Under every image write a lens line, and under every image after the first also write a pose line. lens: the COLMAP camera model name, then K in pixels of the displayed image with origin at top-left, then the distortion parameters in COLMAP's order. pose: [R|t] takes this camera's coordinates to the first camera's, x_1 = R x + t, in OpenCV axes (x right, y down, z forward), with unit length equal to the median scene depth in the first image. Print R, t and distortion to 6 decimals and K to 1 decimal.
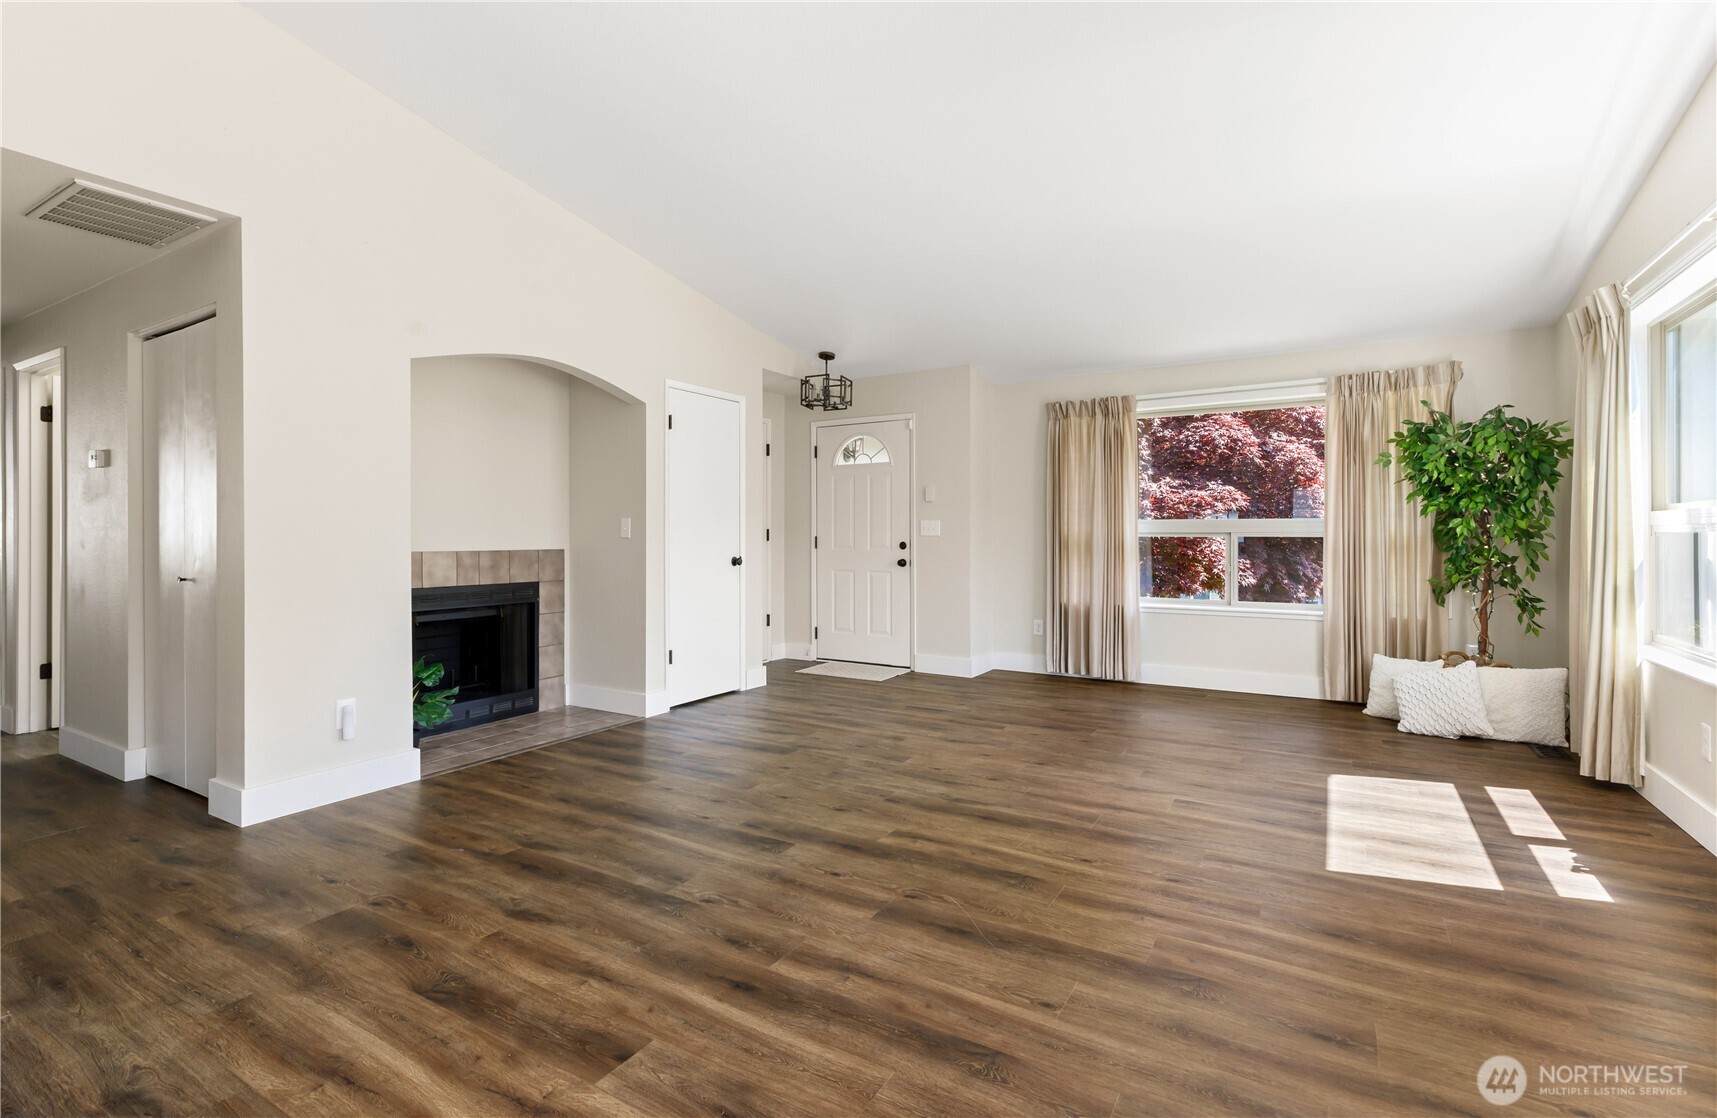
lens RADIAL K [[807.7, 0, 854.3], [0, 807.7, 533.3], [0, 0, 1]] dist [0.002813, 0.000174]
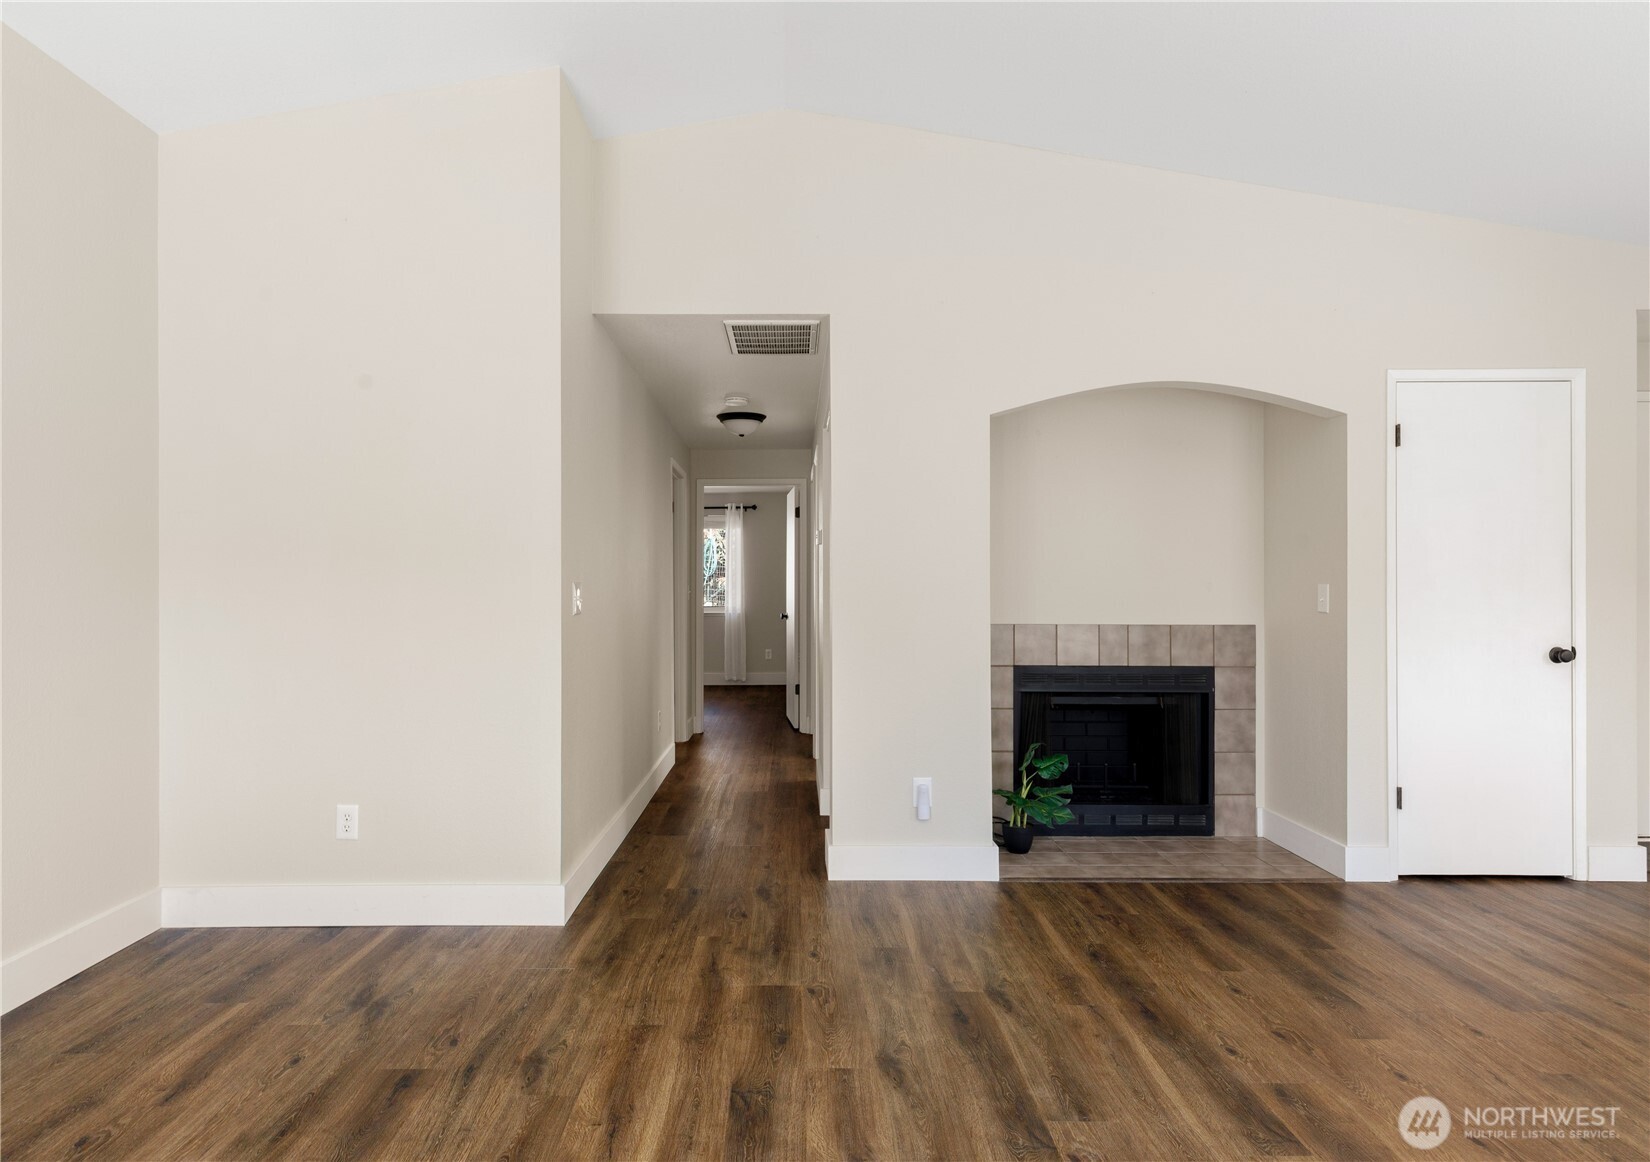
lens RADIAL K [[985.5, 0, 792.6], [0, 985.5, 579.0], [0, 0, 1]] dist [0.005346, 0.000561]
pose [[0.503186, -0.001724, -0.864177, 0.294456], [0.000170, 0.999998, -0.001896, -0.029237], [0.864178, 0.000807, 0.503185, 0.248566]]
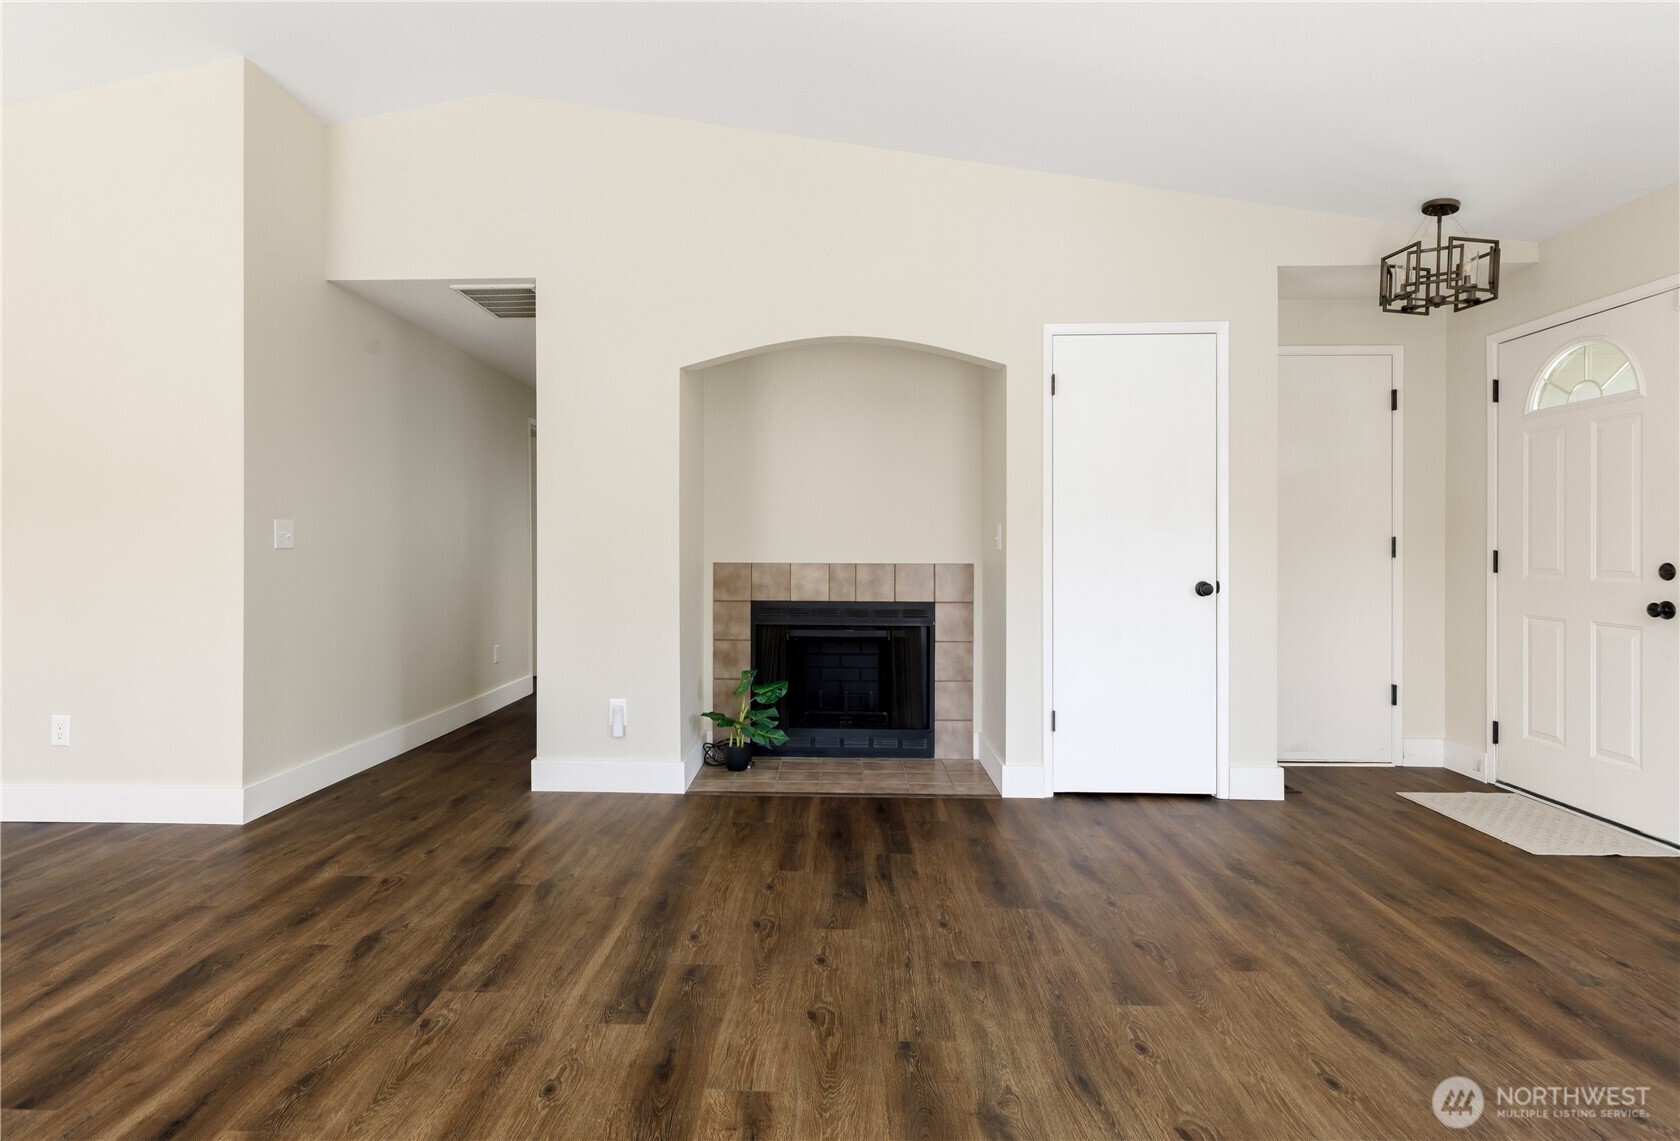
lens RADIAL K [[897.7, 0, 835.8], [0, 897.7, 545.1], [0, 0, 1]] dist [-0.000188, -0.000031]
pose [[0.467080, 0.000124, -0.884215, 0.513353], [-0.000660, 1.000000, -0.000208, 0.001857], [0.884215, 0.000681, 0.467080, 0.648922]]
